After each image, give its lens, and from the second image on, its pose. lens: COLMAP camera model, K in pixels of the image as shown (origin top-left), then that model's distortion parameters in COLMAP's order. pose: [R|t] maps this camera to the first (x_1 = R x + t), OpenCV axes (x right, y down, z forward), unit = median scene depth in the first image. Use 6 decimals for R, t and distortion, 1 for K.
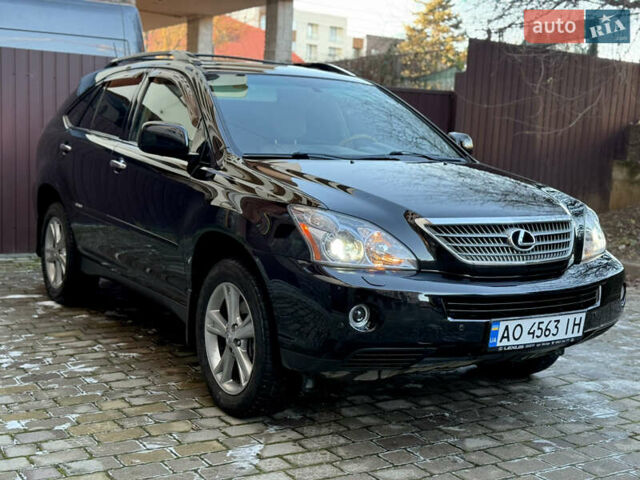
lens RADIAL K [[896.3, 0, 324.4], [0, 896.3, 242.9], [0, 0, 1]] dist [0.107935, 0.000000]
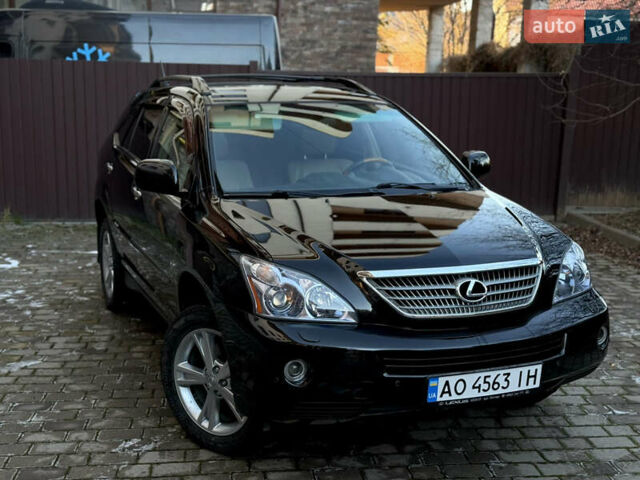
lens RADIAL K [[896.3, 0, 319.1], [0, 896.3, 243.4], [0, 0, 1]] dist [0.107935, 0.000000]
pose [[0.984509, -0.001442, -0.175327, 0.228953], [0.009532, 0.998928, 0.045307, -0.101814], [0.175073, -0.046277, 0.983467, 0.006612]]
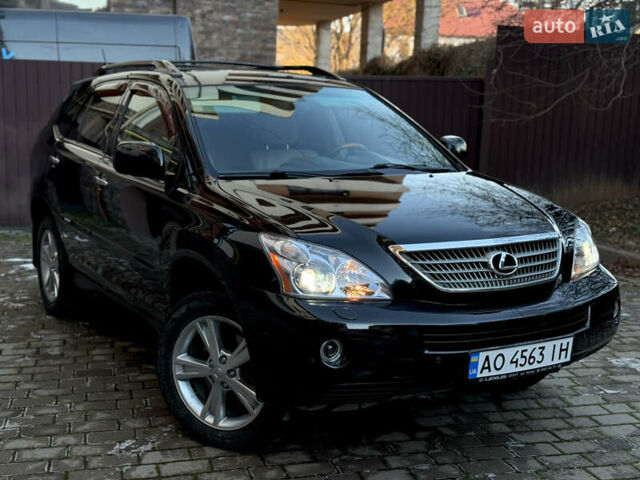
lens RADIAL K [[896.3, 0, 320.9], [0, 896.3, 245.7], [0, 0, 1]] dist [0.107935, 0.000000]
pose [[0.999008, -0.025155, -0.036759, 0.061913], [0.026245, 0.999221, 0.029477, -0.055639], [0.035989, -0.030413, 0.998889, 0.040790]]
